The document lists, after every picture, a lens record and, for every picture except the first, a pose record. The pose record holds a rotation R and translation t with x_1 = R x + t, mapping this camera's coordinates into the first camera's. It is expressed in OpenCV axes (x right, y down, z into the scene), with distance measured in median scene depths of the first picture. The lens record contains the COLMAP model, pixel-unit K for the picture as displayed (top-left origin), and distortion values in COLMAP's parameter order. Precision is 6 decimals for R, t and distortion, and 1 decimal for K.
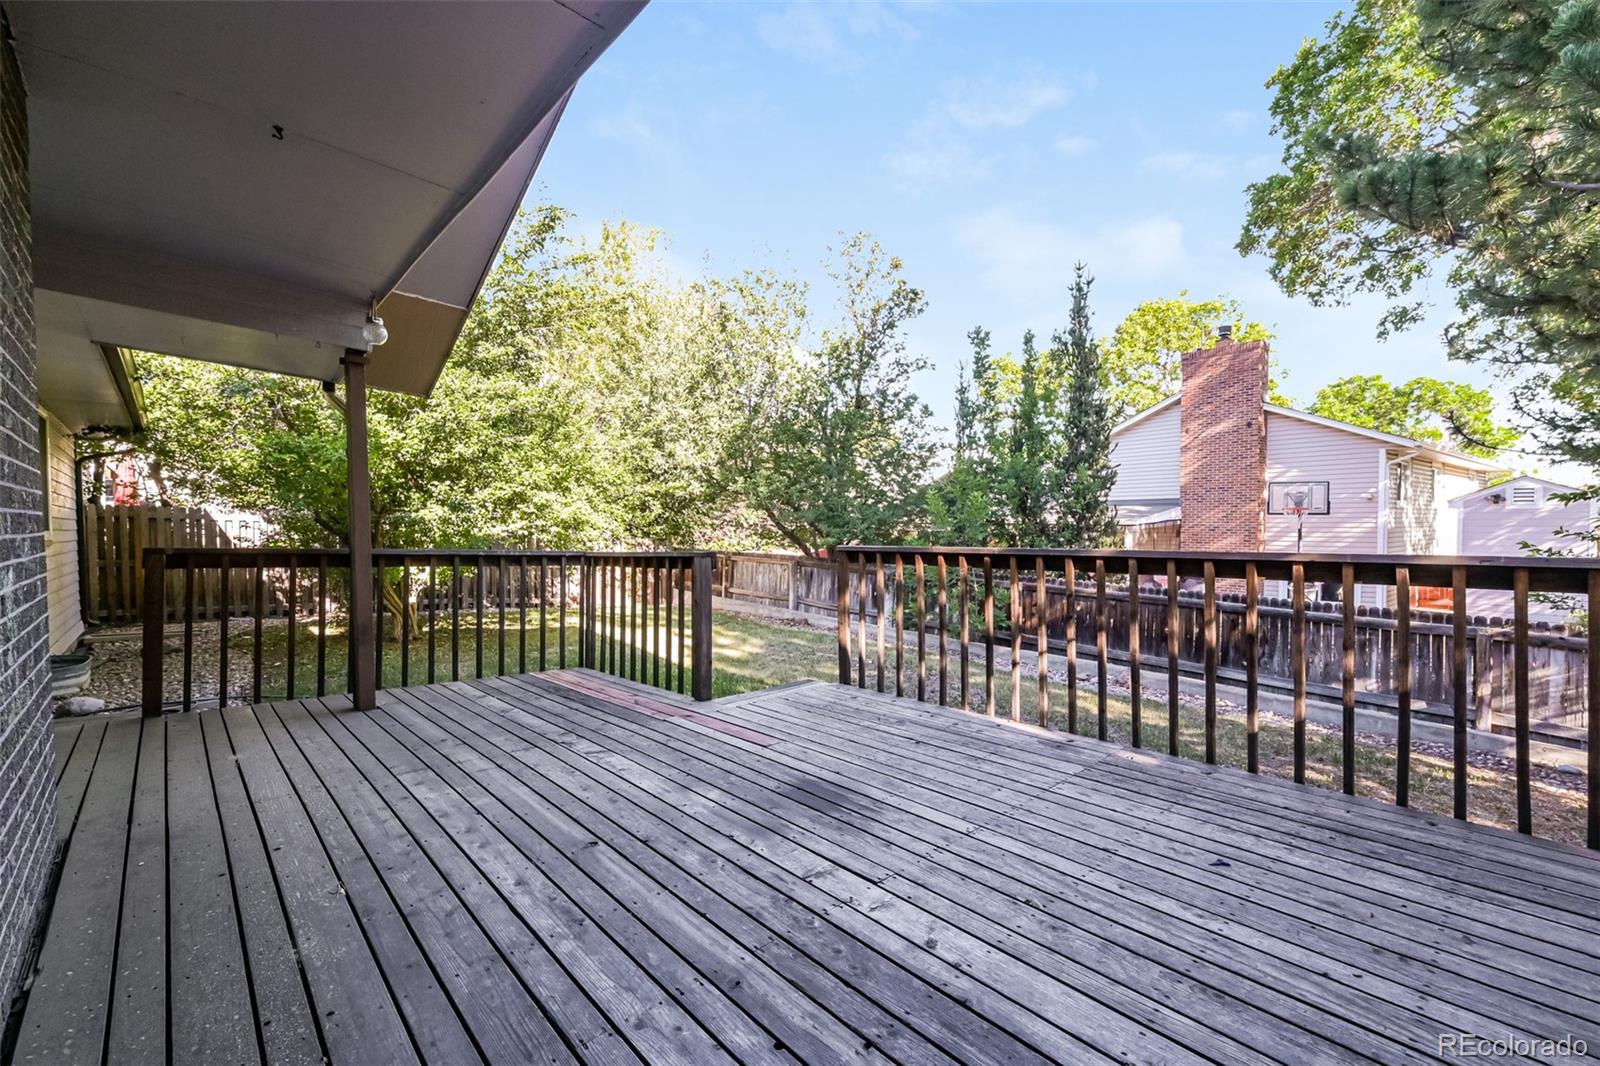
lens RADIAL K [[693.9, 0, 802.0], [0, 693.9, 526.1], [0, 0, 1]] dist [0.001739, 0.000047]
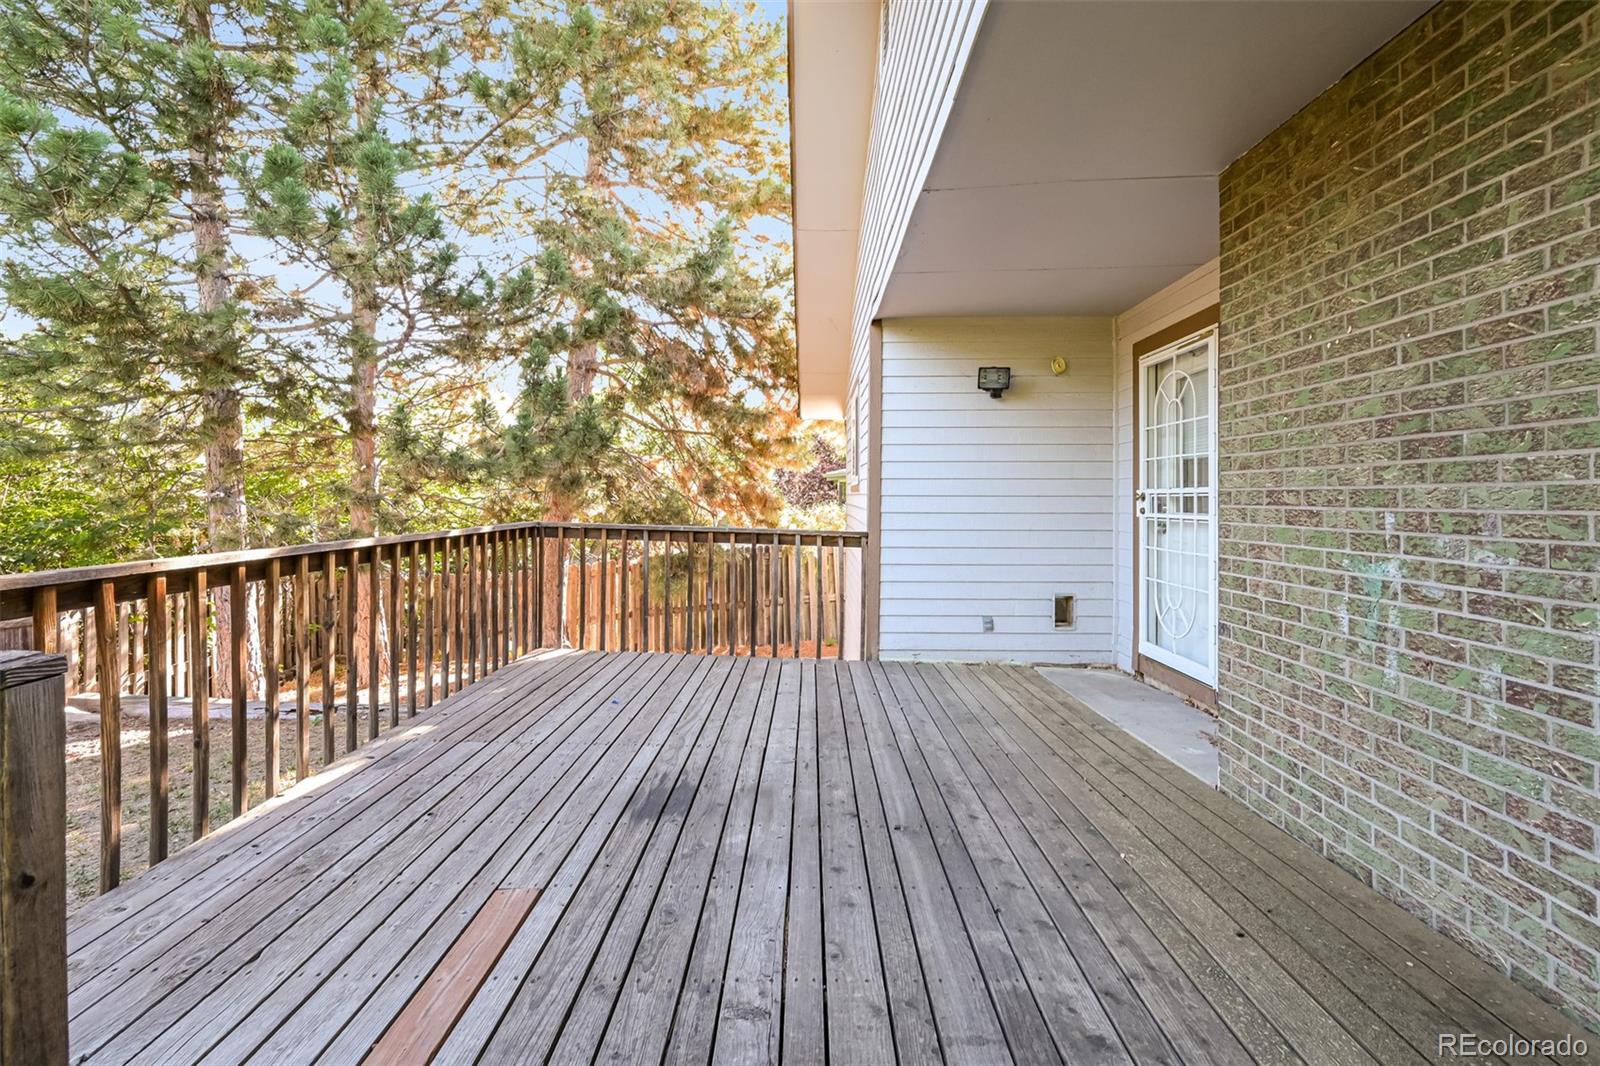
lens RADIAL K [[693.9, 0, 800.5], [0, 693.9, 523.4], [0, 0, 1]] dist [0.001739, 0.000047]
pose [[-0.720434, -0.022666, 0.693153, -0.726984], [0.000340, 0.999454, 0.033035, -0.020233], [-0.693524, 0.024036, -0.720033, 1.483917]]
